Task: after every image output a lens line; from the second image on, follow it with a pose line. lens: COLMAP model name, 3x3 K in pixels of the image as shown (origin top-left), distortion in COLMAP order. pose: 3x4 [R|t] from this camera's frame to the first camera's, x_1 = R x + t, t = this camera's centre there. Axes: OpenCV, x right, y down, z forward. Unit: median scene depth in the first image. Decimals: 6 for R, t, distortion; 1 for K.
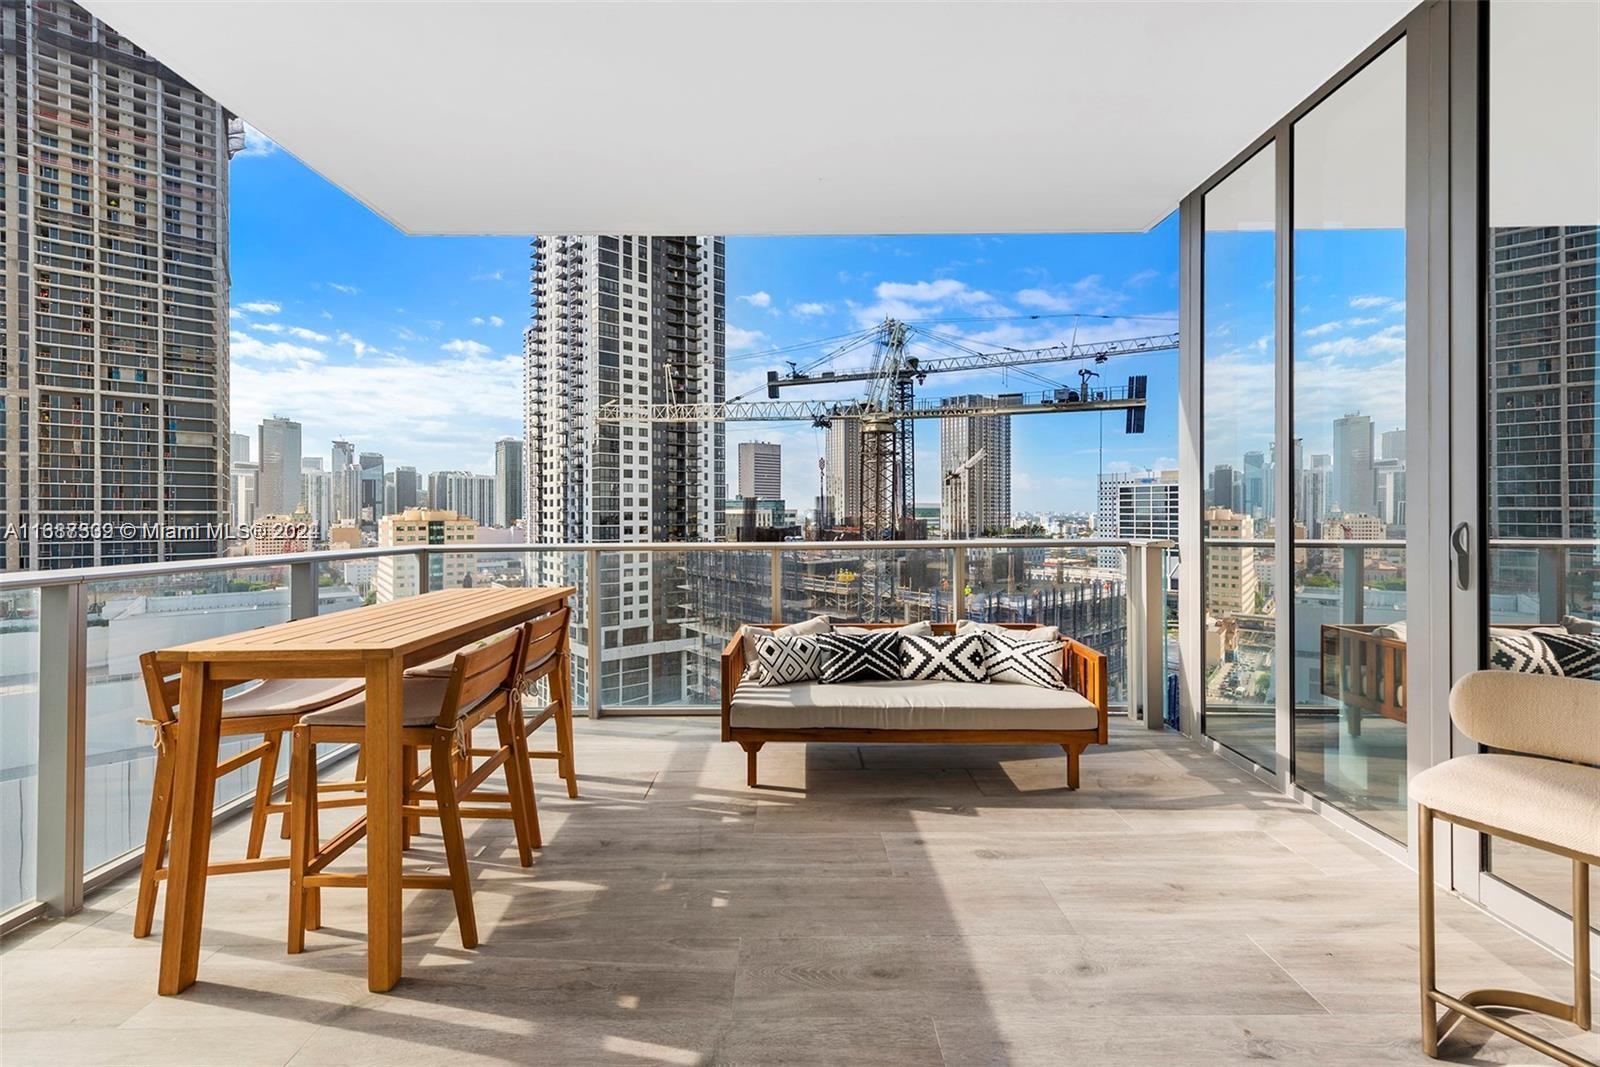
lens RADIAL K [[635.0, 0, 806.2], [0, 635.0, 512.7], [0, 0, 1]] dist [0.007992, -0.000587]
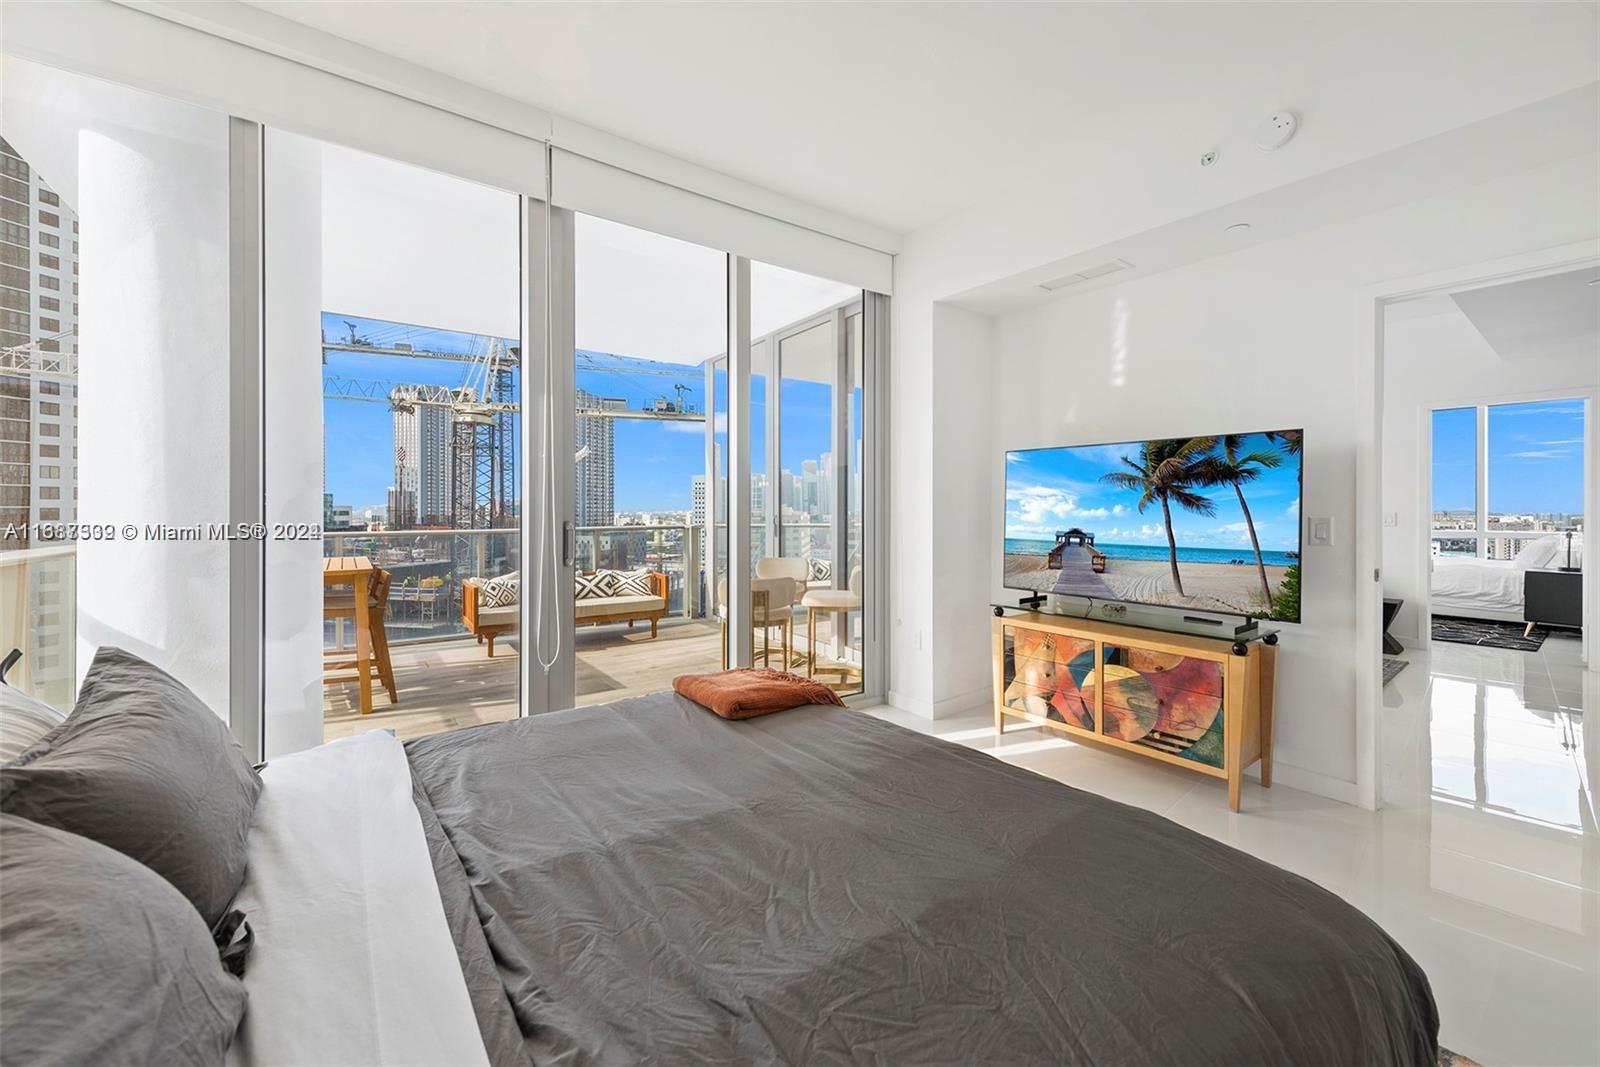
lens RADIAL K [[635.0, 0, 806.2], [0, 635.0, 512.7], [0, 0, 1]] dist [0.007992, -0.000587]
pose [[0.822076, 0.002347, 0.569373, -0.352091], [-0.004735, 0.999985, 0.002715, -0.004810], [-0.569358, -0.004928, 0.822075, -0.969153]]
